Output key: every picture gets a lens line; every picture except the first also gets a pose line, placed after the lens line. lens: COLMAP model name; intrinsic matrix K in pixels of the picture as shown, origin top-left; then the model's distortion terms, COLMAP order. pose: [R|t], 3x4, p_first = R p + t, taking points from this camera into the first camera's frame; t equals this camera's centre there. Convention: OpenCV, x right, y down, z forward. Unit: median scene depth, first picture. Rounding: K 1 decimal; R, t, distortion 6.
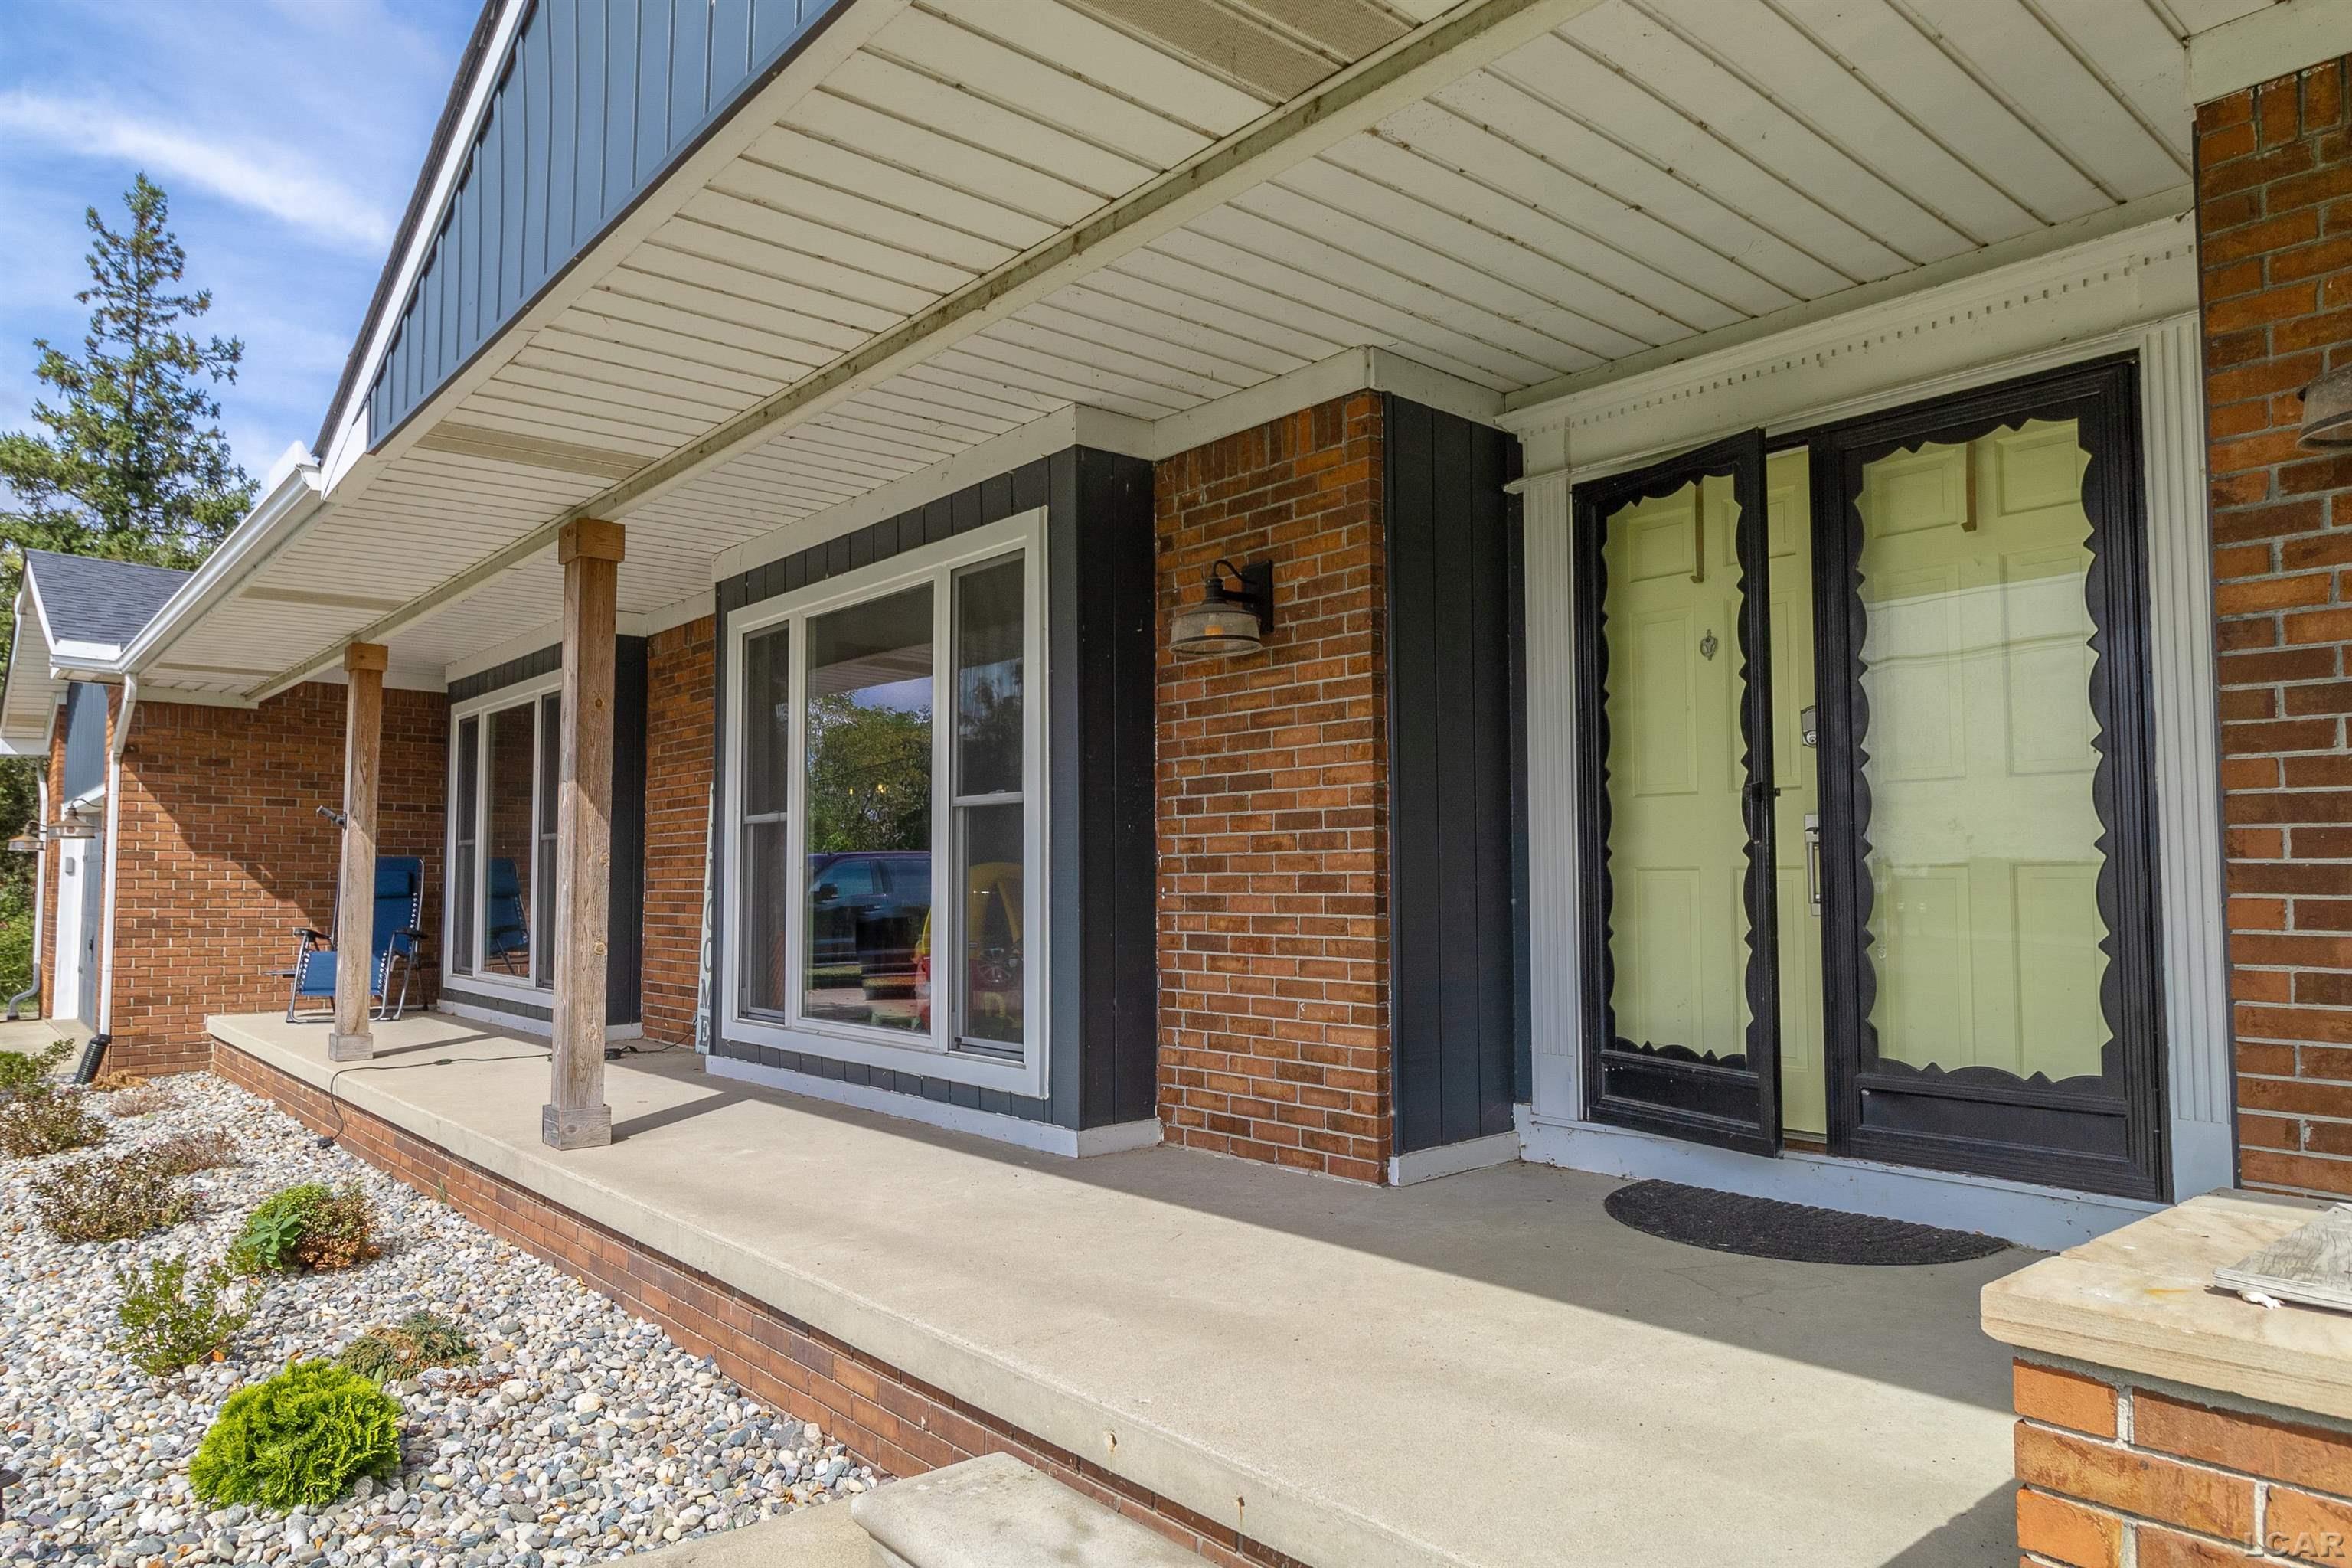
lens RADIAL K [[1464.0, 0, 1177.1], [0, 1464.0, 797.4], [0, 0, 1]] dist [0.002955, -0.001466]
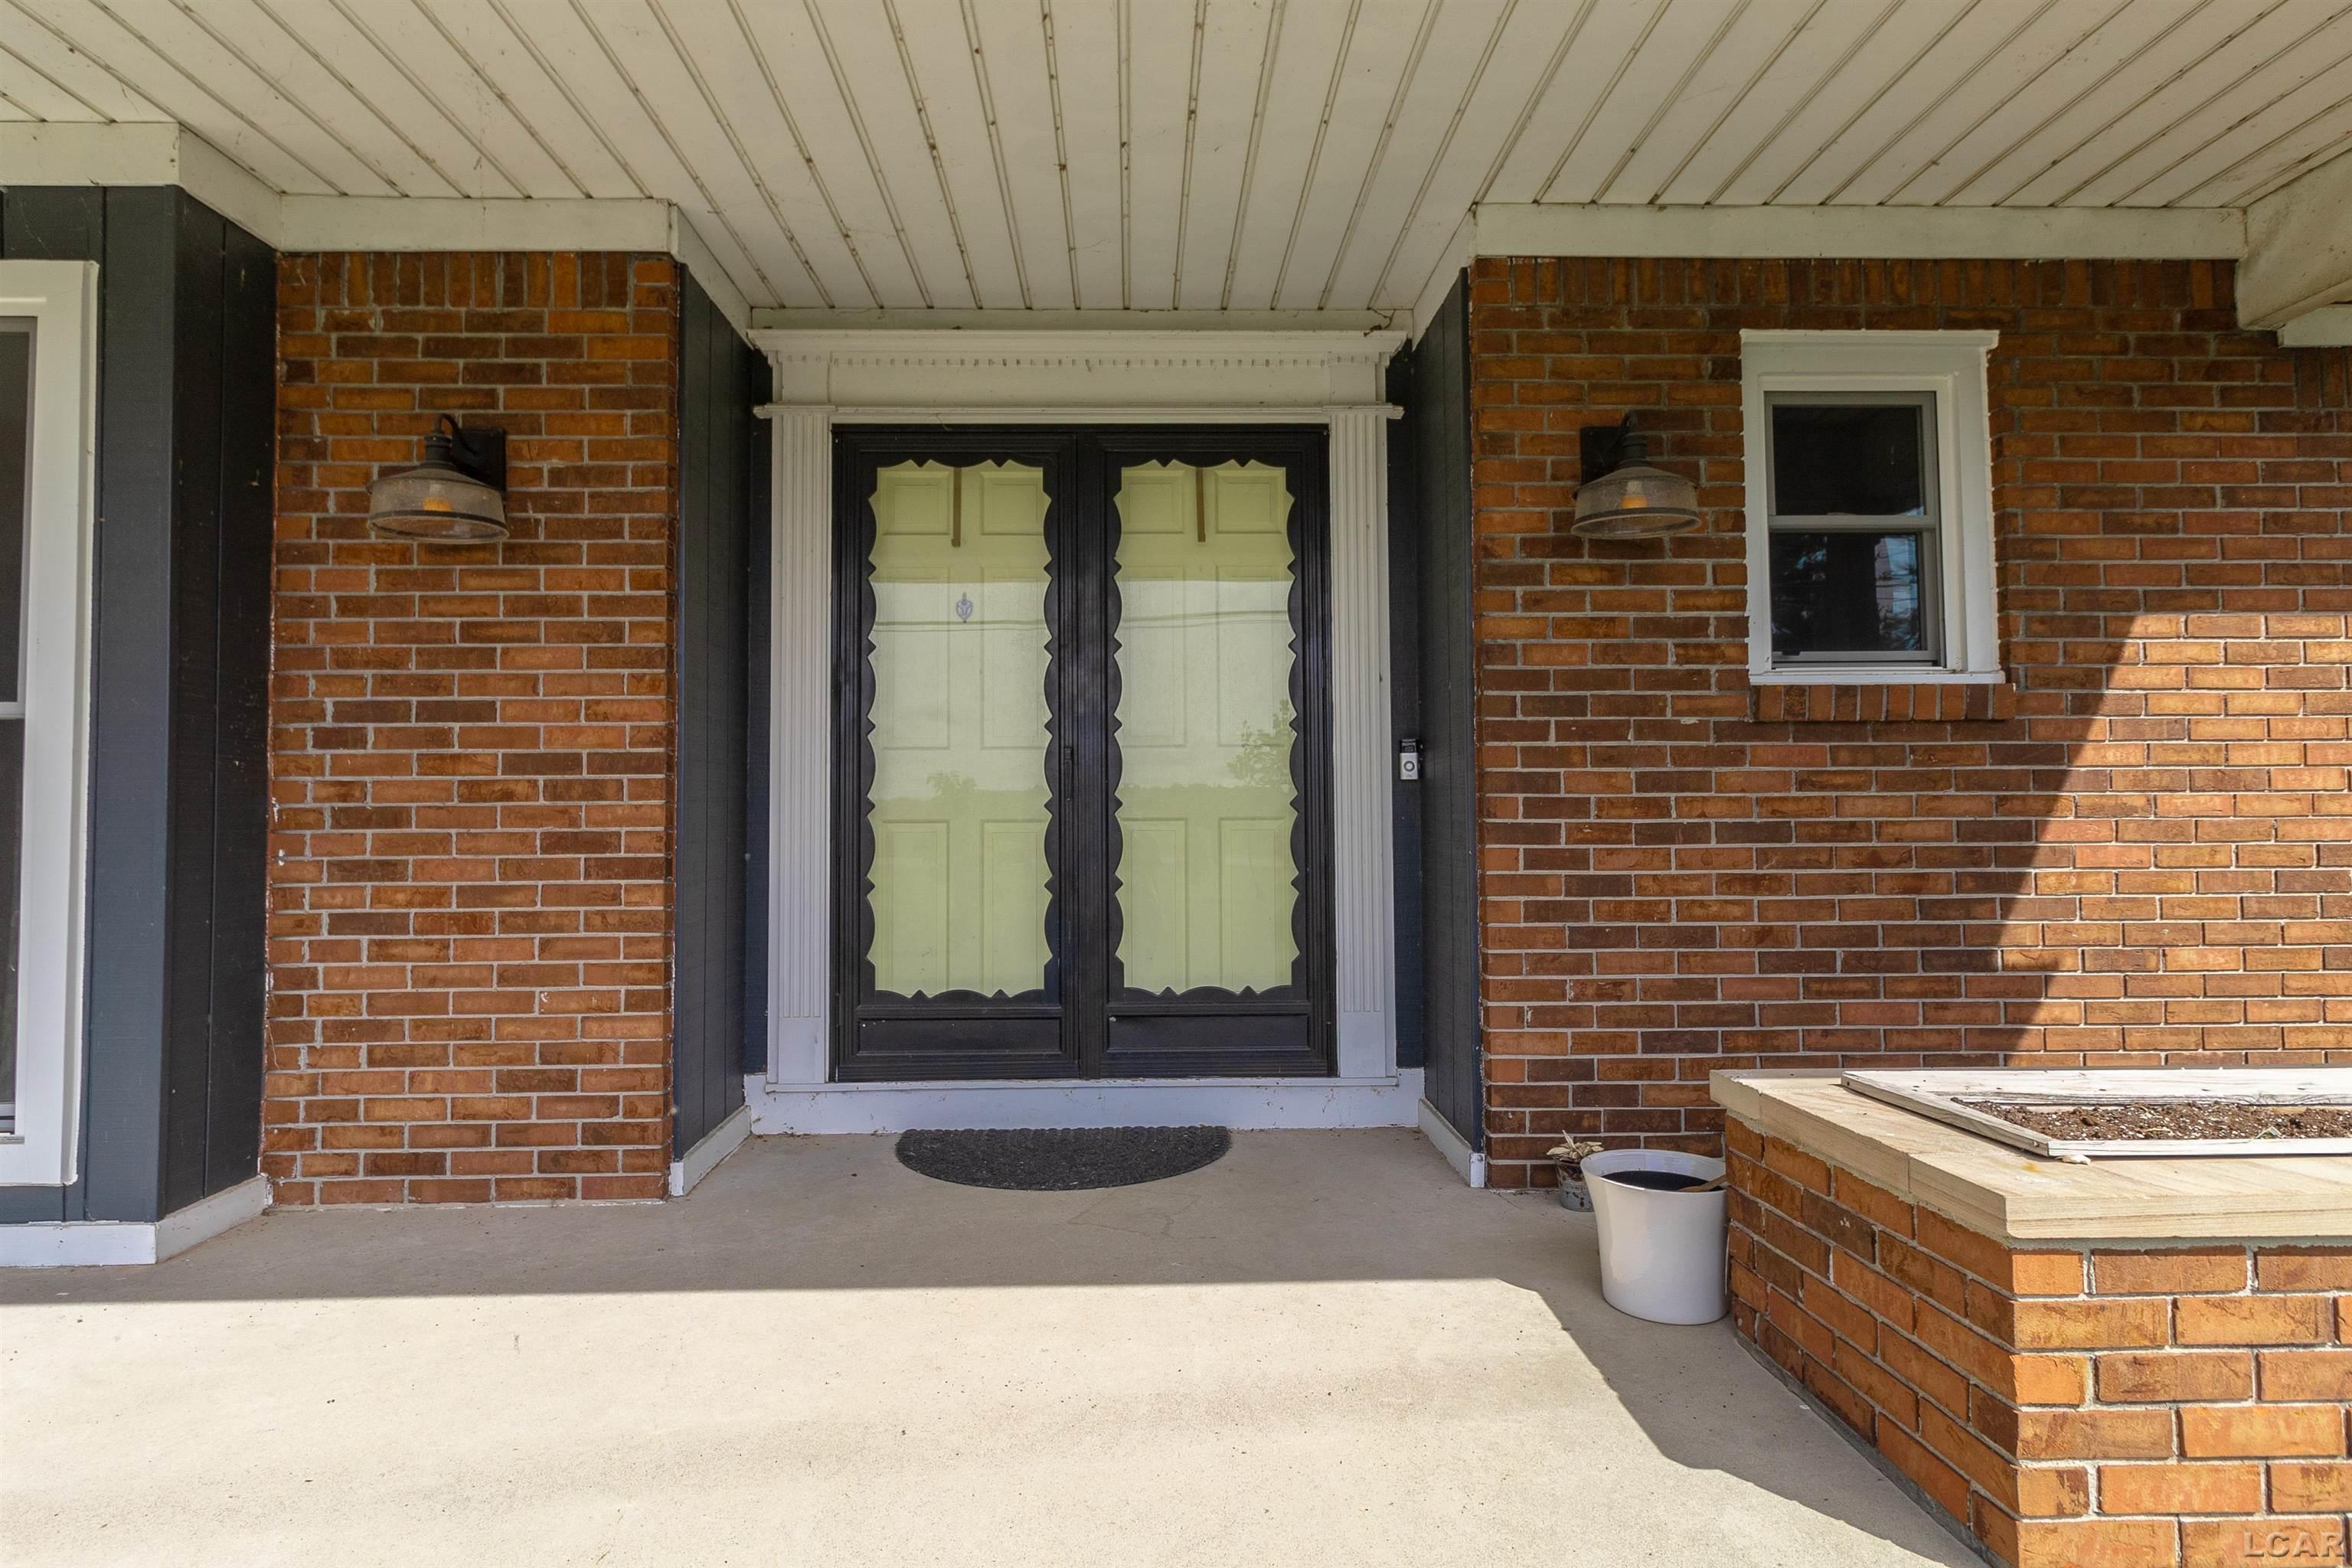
lens RADIAL K [[1277.7, 0, 1171.4], [0, 1277.7, 759.7], [0, 0, 1]] dist [-0.000754, 0.002998]
pose [[0.636520, 0.031836, 0.770603, -0.236412], [-0.040882, 0.999136, -0.007509, 0.005048], [-0.770176, -0.026724, 0.637272, 0.295183]]
